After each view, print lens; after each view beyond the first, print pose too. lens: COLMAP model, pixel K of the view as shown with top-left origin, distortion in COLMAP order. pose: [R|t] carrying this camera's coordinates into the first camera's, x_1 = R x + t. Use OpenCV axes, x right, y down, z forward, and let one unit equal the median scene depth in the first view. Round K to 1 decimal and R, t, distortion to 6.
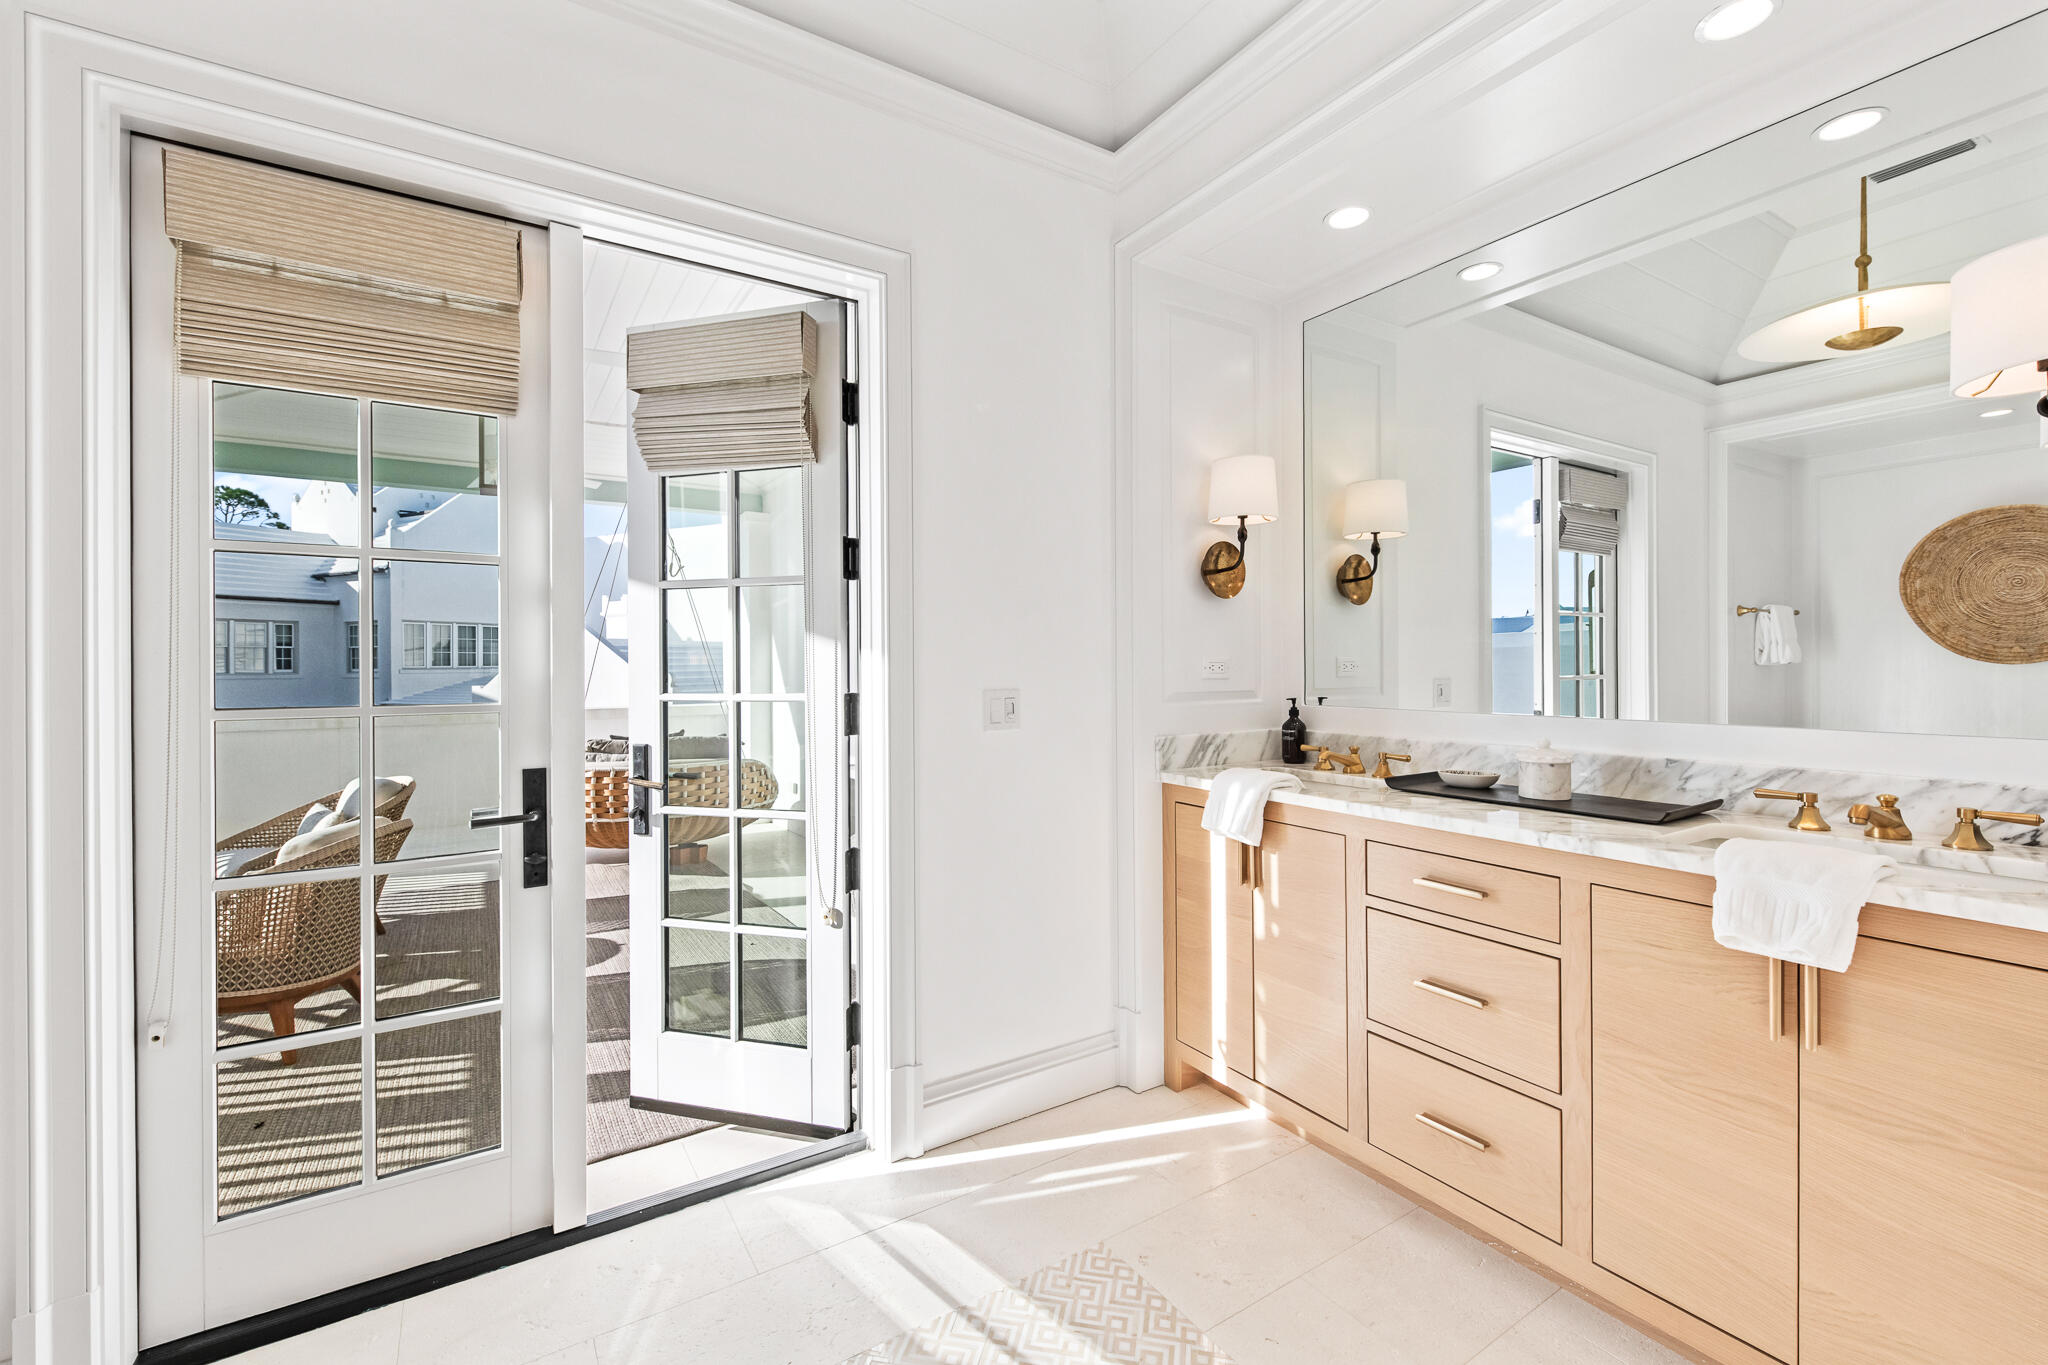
lens RADIAL K [[861.5, 0, 1024.5], [0, 861.5, 663.6], [0, 0, 1]] dist [0.000602, -0.000308]
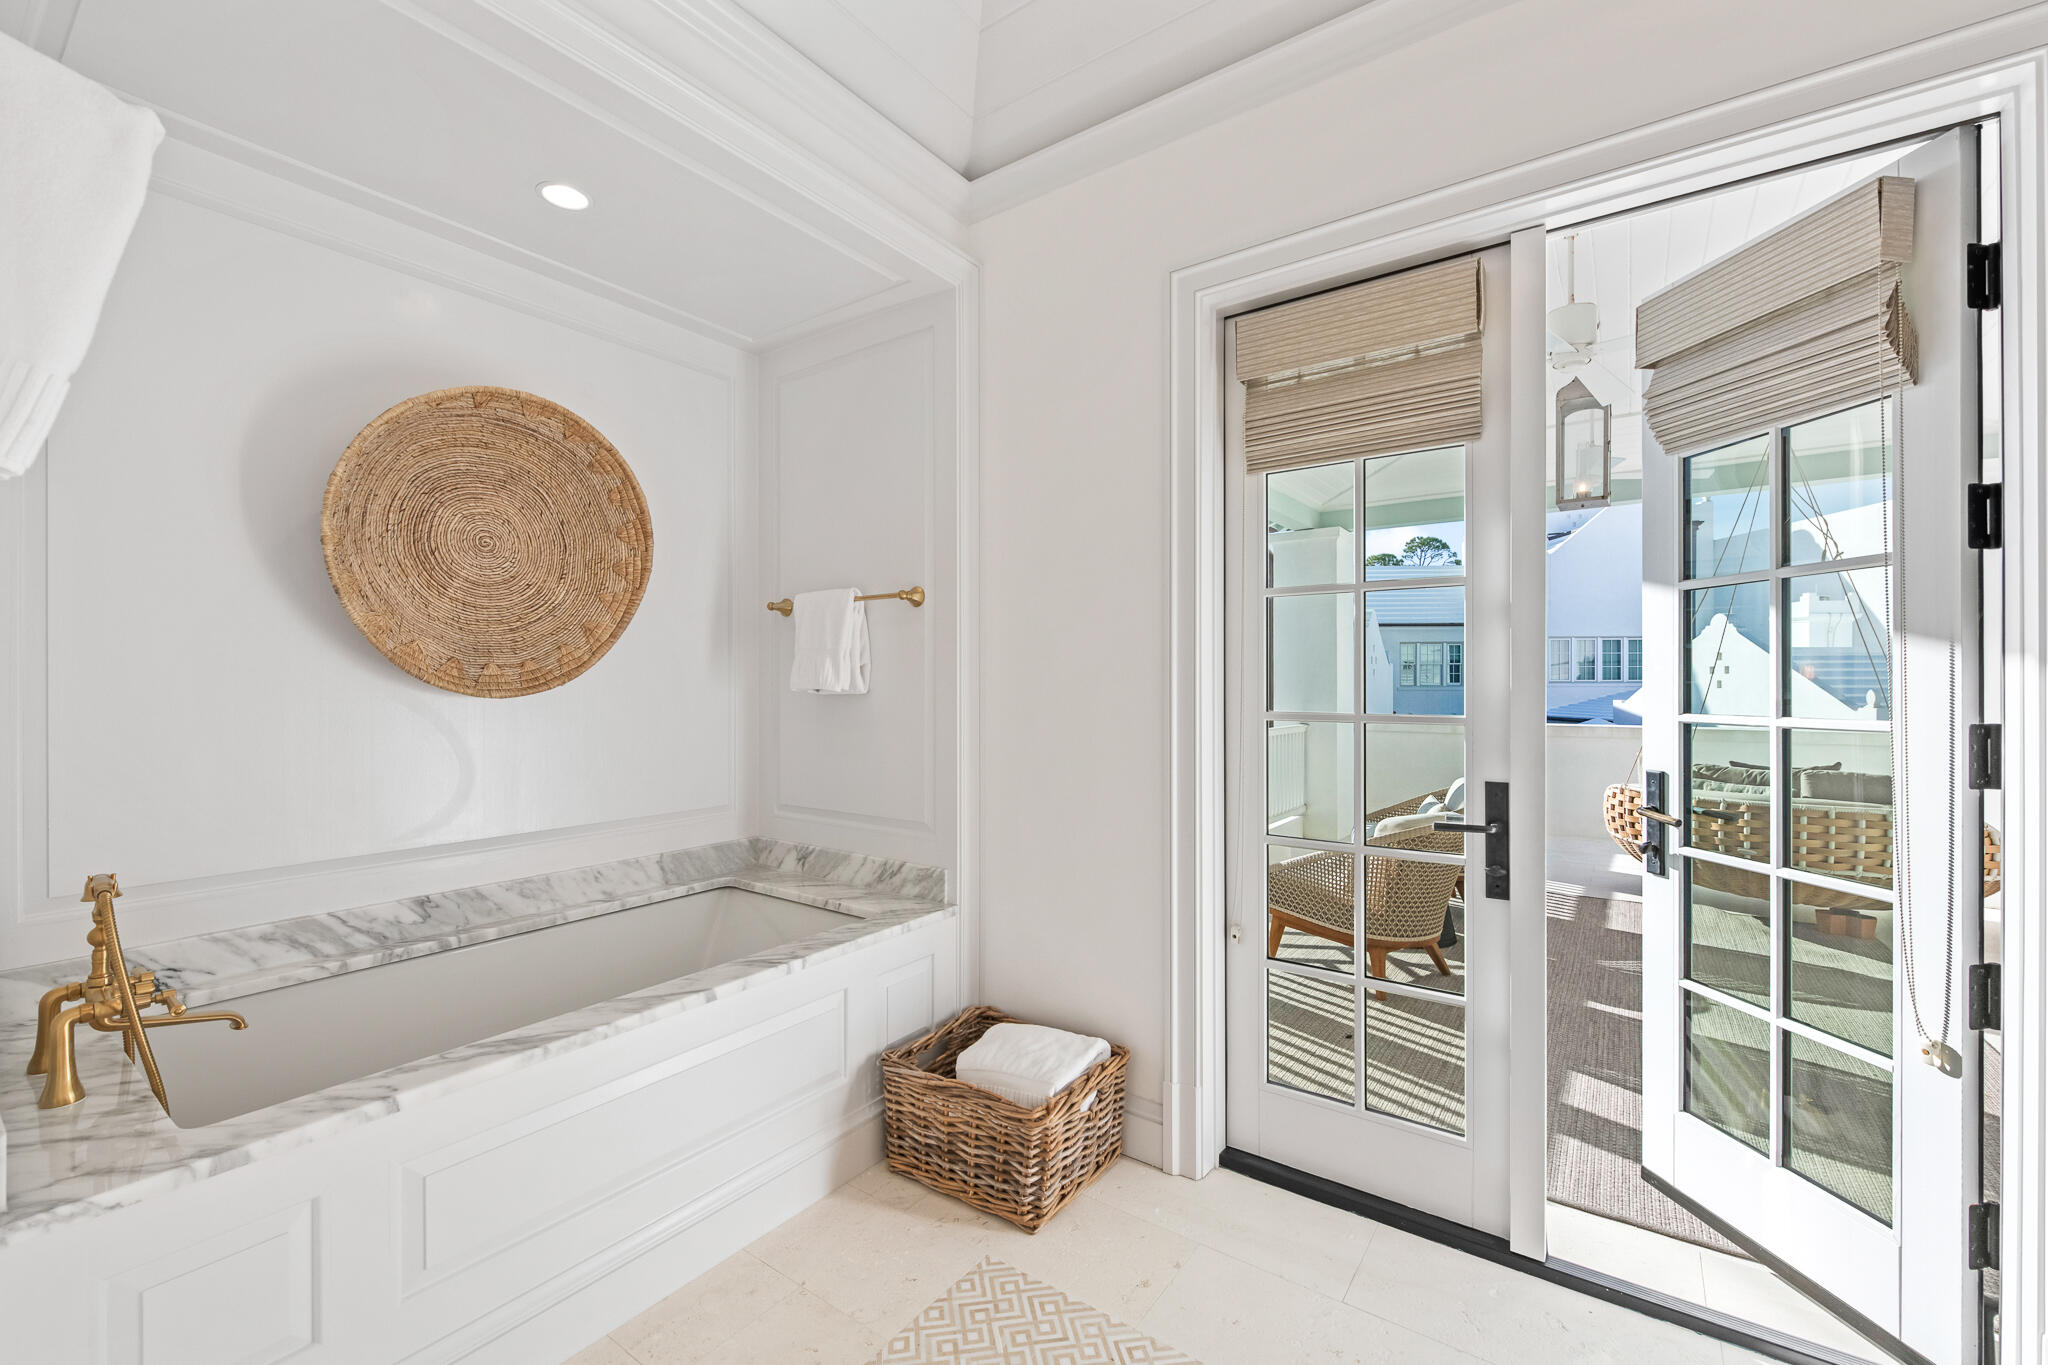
lens RADIAL K [[847.6, 0, 1024.0], [0, 847.6, 682.5], [0, 0, 1]] dist [-0.000777, -0.000502]
pose [[0.372350, 0.004518, -0.928081, 0.119385], [0.000918, 0.999986, 0.005236, -0.000890], [0.928092, -0.002802, 0.372341, 0.090586]]
